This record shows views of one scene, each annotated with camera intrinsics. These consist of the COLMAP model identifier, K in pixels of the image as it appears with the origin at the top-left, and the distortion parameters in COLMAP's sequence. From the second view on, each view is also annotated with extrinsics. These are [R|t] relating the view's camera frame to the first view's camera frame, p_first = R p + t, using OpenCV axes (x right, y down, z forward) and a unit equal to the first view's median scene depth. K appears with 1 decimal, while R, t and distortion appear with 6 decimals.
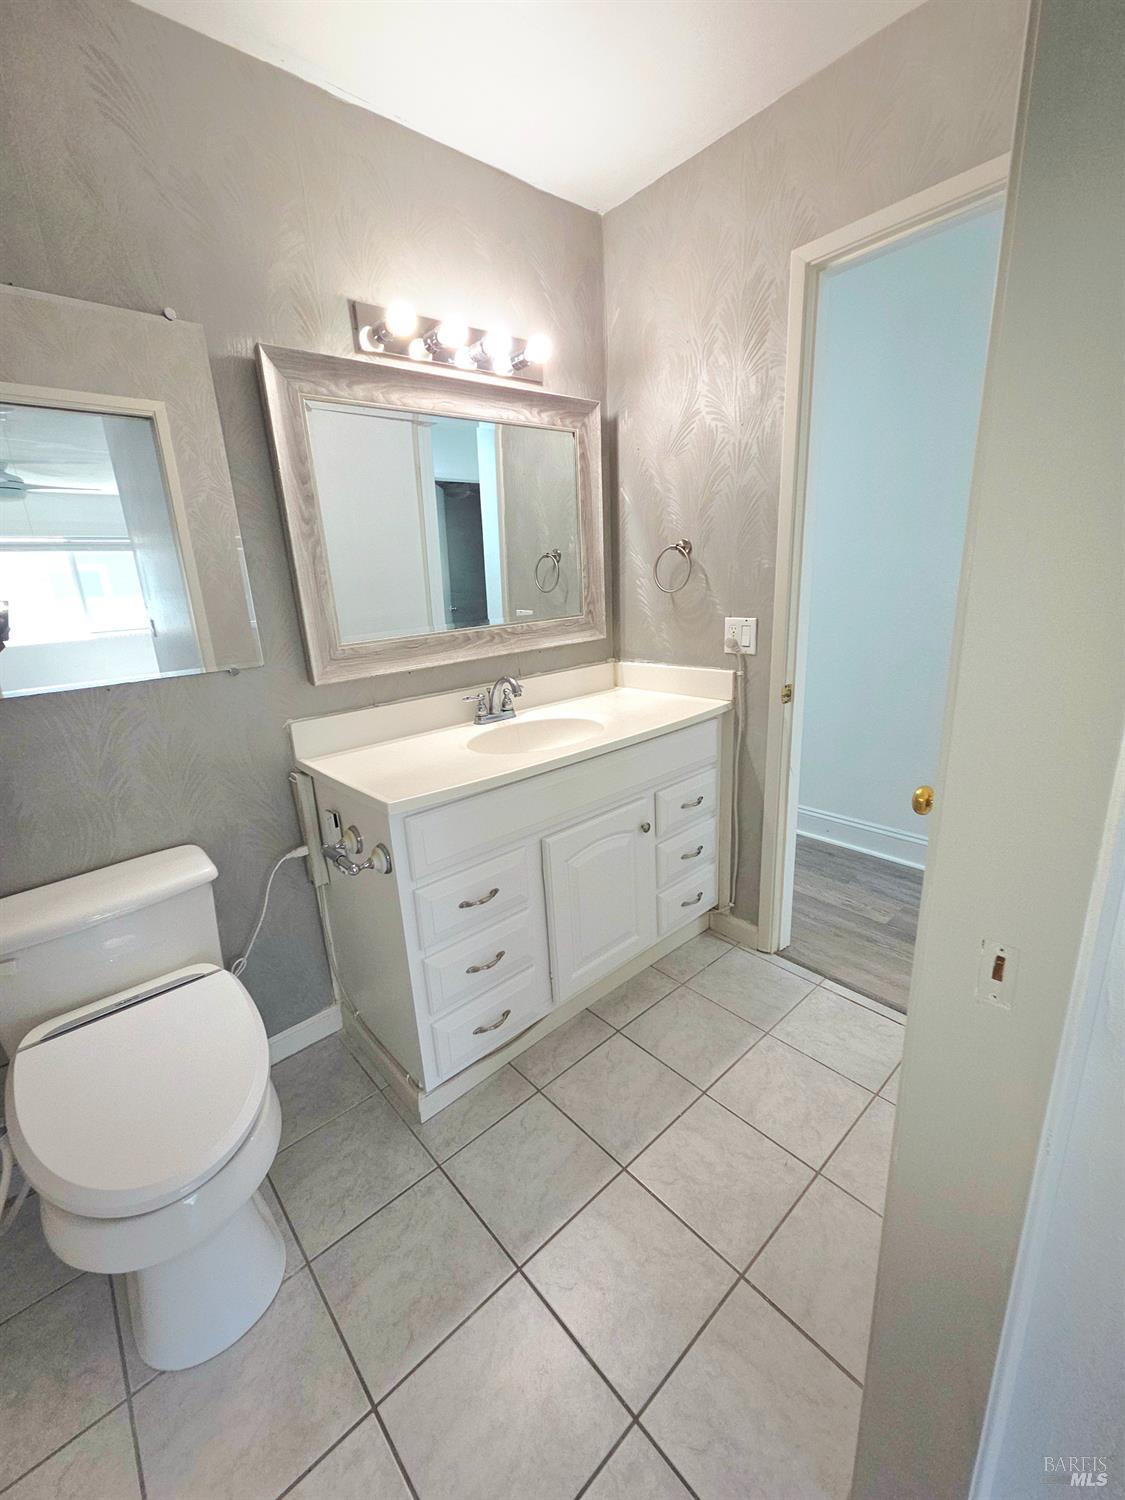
lens RADIAL K [[612.0, 0, 556.8], [0, 612.0, 748.2], [0, 0, 1]] dist [-0.001294, -0.000321]
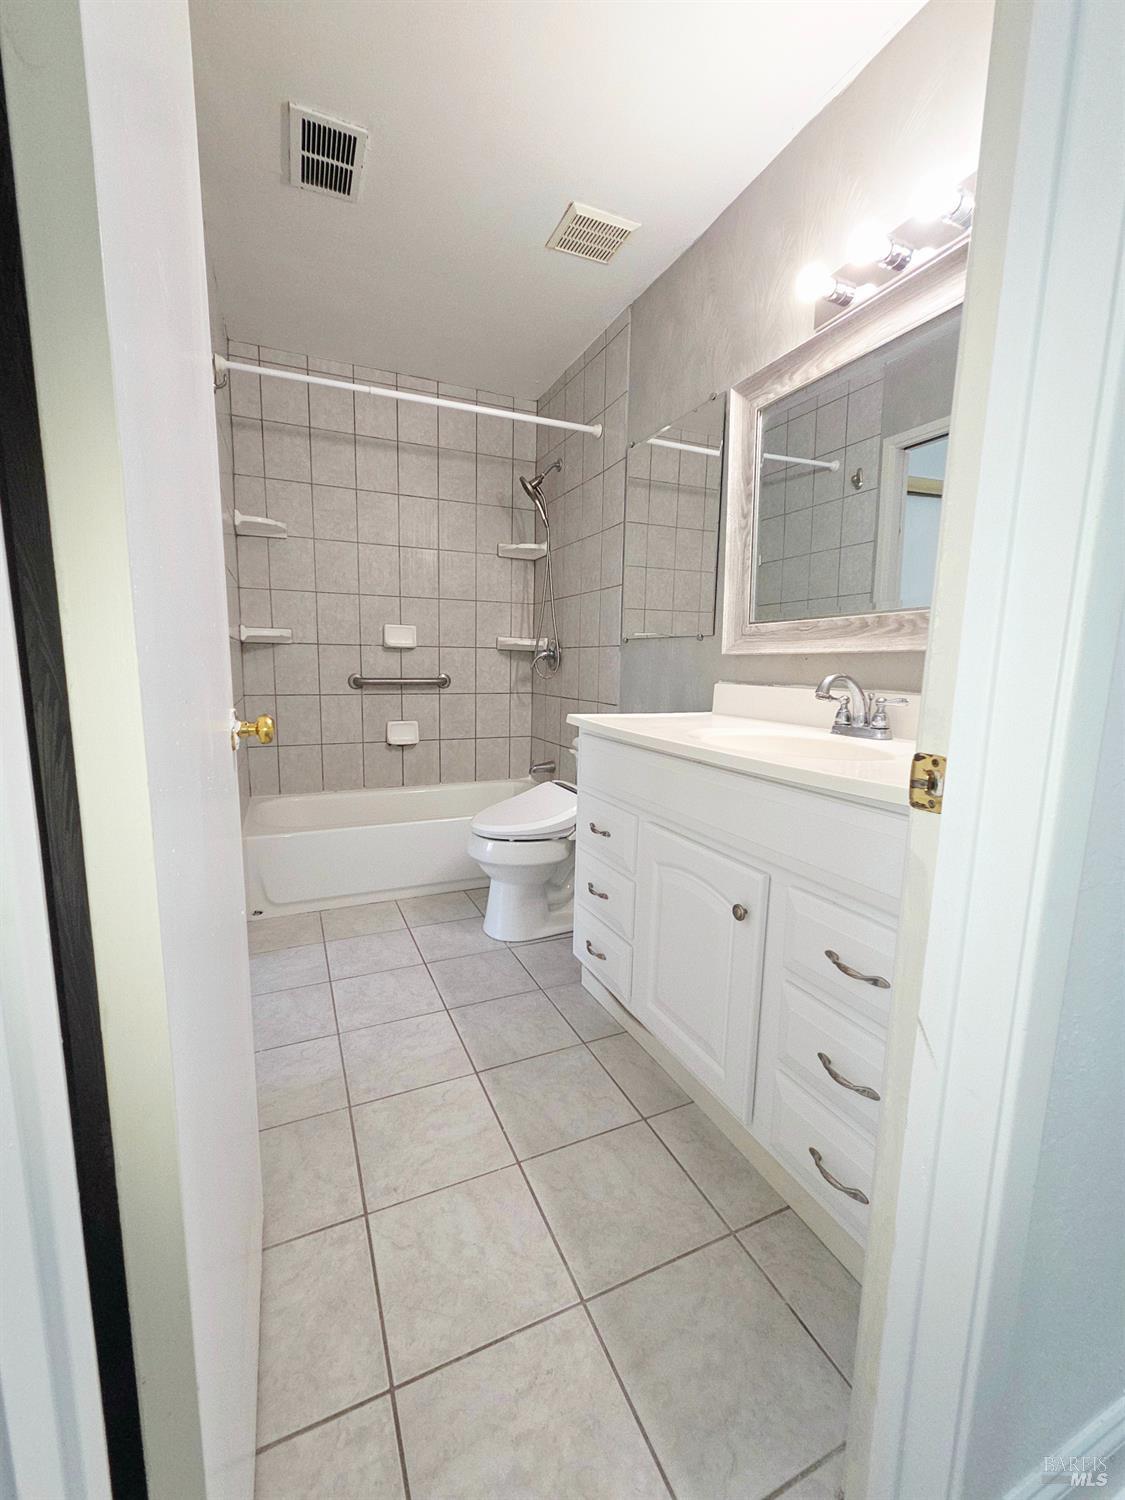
lens RADIAL K [[612.0, 0, 556.8], [0, 612.0, 748.2], [0, 0, 1]] dist [-0.001294, -0.000321]
pose [[-0.297988, 0.184483, -0.936573, 0.808028], [-0.258678, 0.928828, 0.265261, -0.154878], [0.918852, 0.321316, -0.229058, 0.971802]]
